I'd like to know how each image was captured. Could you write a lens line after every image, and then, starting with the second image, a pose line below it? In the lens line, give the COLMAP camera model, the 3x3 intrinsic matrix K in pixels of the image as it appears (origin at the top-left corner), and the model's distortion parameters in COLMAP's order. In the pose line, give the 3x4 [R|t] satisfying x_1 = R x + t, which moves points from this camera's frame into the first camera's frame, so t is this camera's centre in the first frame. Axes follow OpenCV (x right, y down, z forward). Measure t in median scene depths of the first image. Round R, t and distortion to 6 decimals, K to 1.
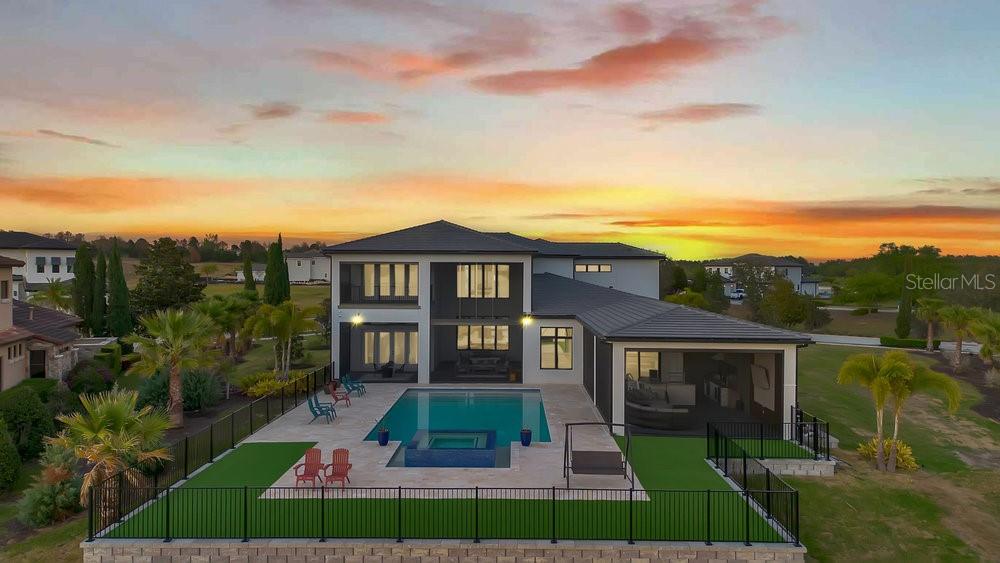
lens RADIAL K [[707.9, 0, 501.7], [0, 707.9, 277.6], [0, 0, 1]] dist [0.037745, -0.025525]
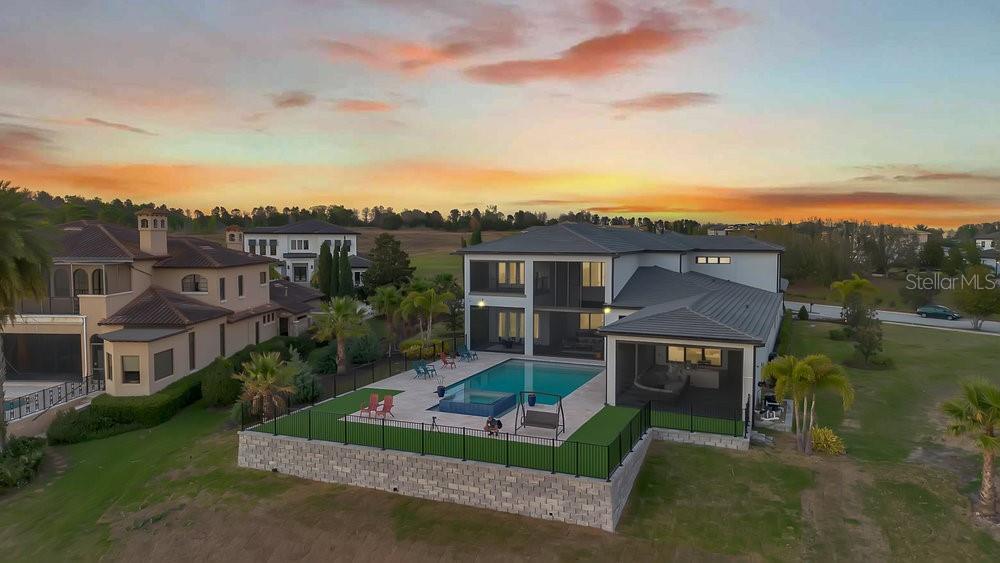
lens RADIAL K [[707.9, 0, 500.5], [0, 707.9, 276.2], [0, 0, 1]] dist [0.037745, -0.025525]
pose [[0.923795, 0.019439, -0.382394, 0.332589], [-0.000720, 0.998797, 0.049034, -0.056921], [0.382888, -0.045022, 0.922697, -0.196439]]
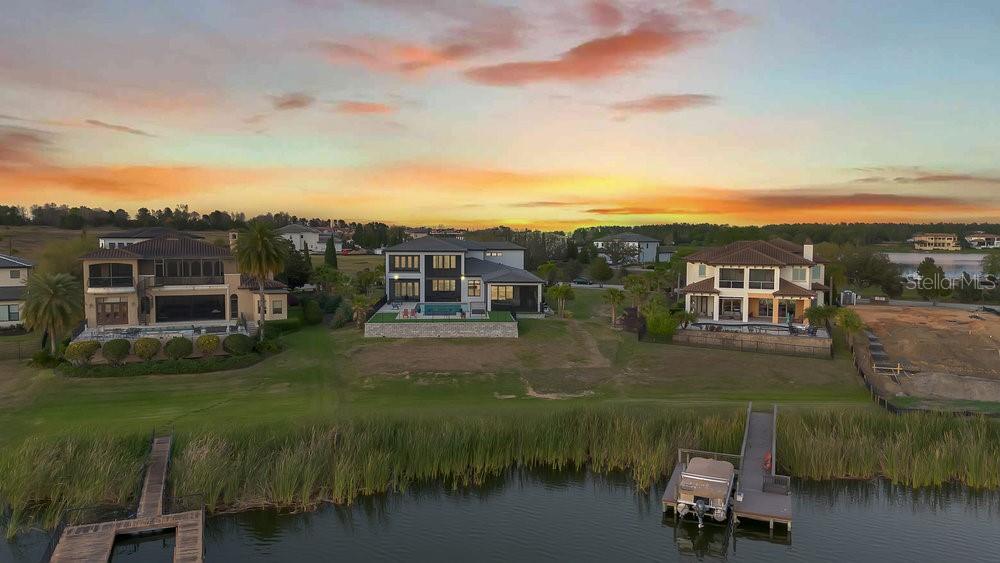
lens RADIAL K [[707.9, 0, 498.5], [0, 707.9, 283.8], [0, 0, 1]] dist [0.037745, -0.025525]
pose [[0.997348, -0.003954, 0.072669, -0.021606], [-0.000498, 0.998129, 0.061149, -0.075741], [-0.072775, -0.061023, 0.995480, -1.605301]]
